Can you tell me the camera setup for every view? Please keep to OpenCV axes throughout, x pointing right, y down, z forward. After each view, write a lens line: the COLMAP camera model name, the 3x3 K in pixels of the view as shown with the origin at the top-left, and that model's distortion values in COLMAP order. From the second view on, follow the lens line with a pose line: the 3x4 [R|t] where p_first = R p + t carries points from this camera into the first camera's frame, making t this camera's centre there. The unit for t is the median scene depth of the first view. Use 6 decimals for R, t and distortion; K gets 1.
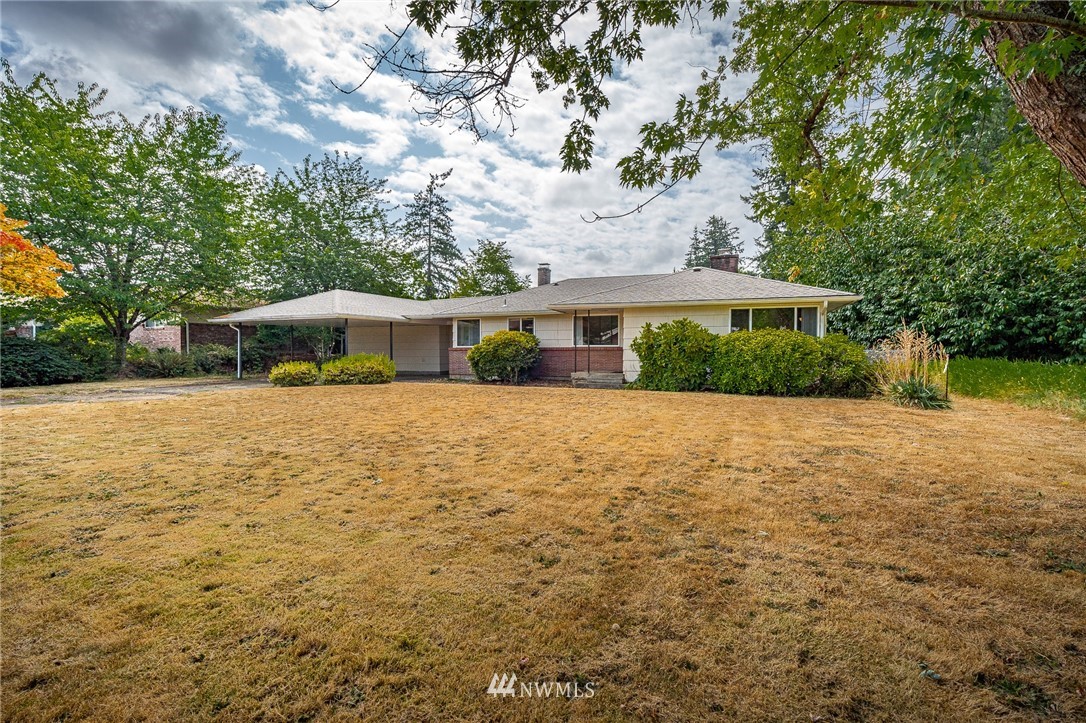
lens RADIAL K [[493.1, 0, 540.4], [0, 493.1, 362.1], [0, 0, 1]] dist [-0.004948, 0.000296]
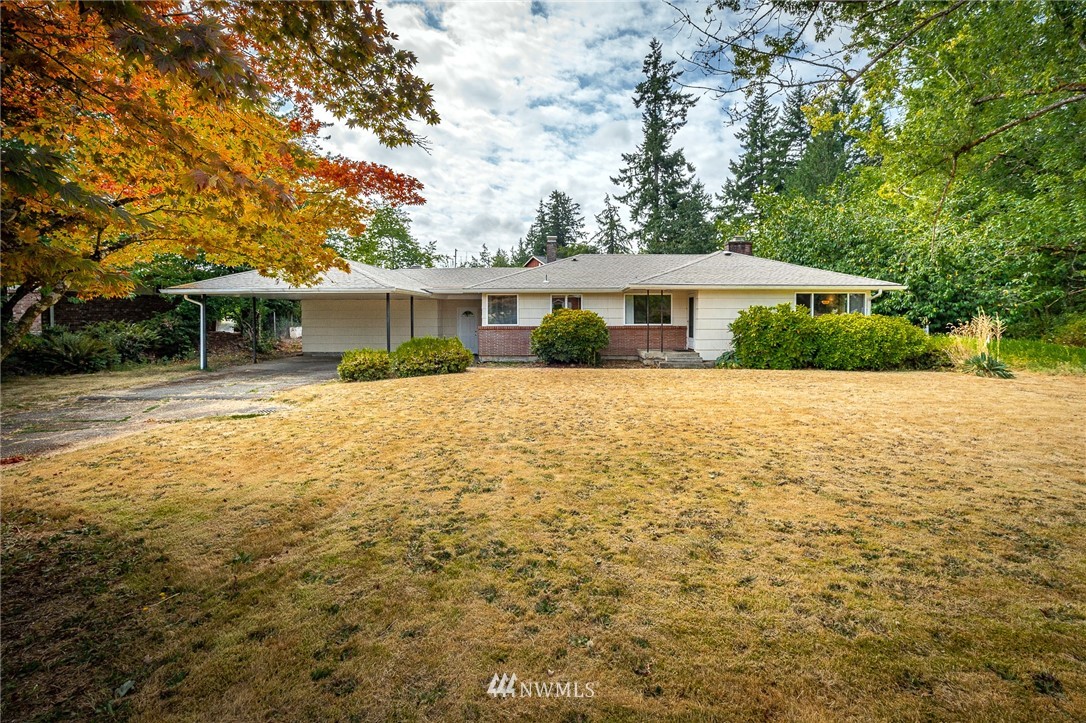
lens RADIAL K [[507.6, 0, 550.9], [0, 507.6, 323.5], [0, 0, 1]] dist [0.000639, 0.000333]
pose [[0.930672, -0.003537, 0.365836, -0.404903], [0.009126, 0.999867, -0.013549, -0.020868], [-0.365740, 0.015949, 0.930581, 0.096762]]
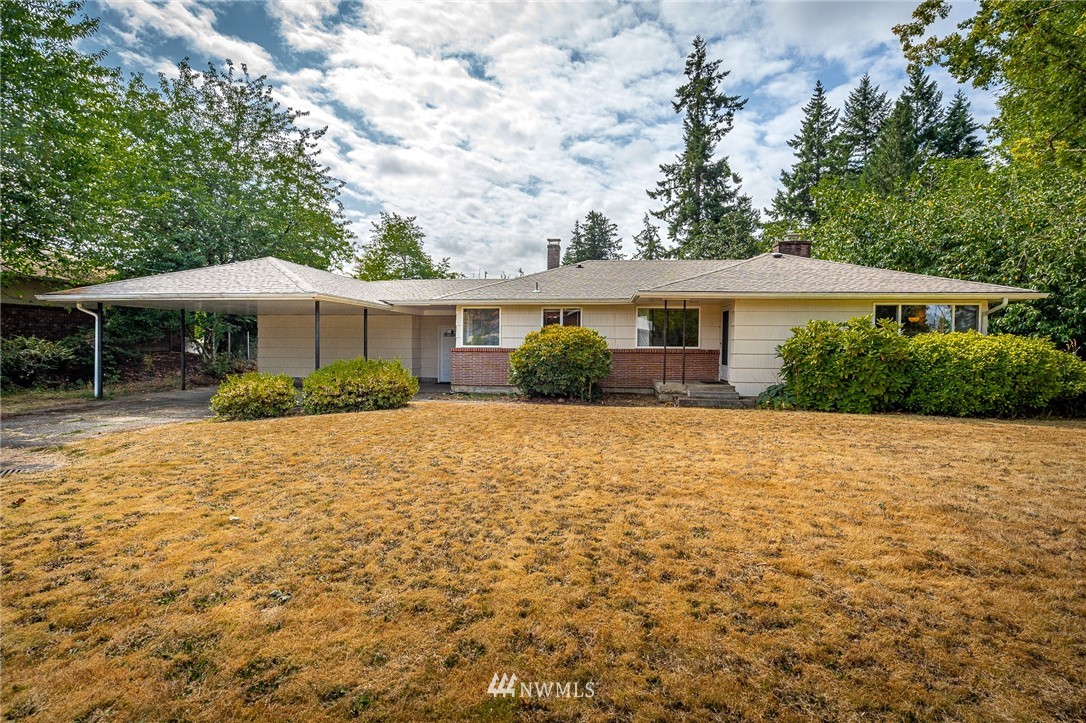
lens RADIAL K [[509.7, 0, 543.0], [0, 509.7, 361.5], [0, 0, 1]] dist [-0.002590, 0.000492]
pose [[0.960531, -0.001079, 0.278169, -0.265879], [-0.001686, 0.999952, 0.009700, -0.016657], [-0.278166, -0.009786, 0.960483, 0.259021]]
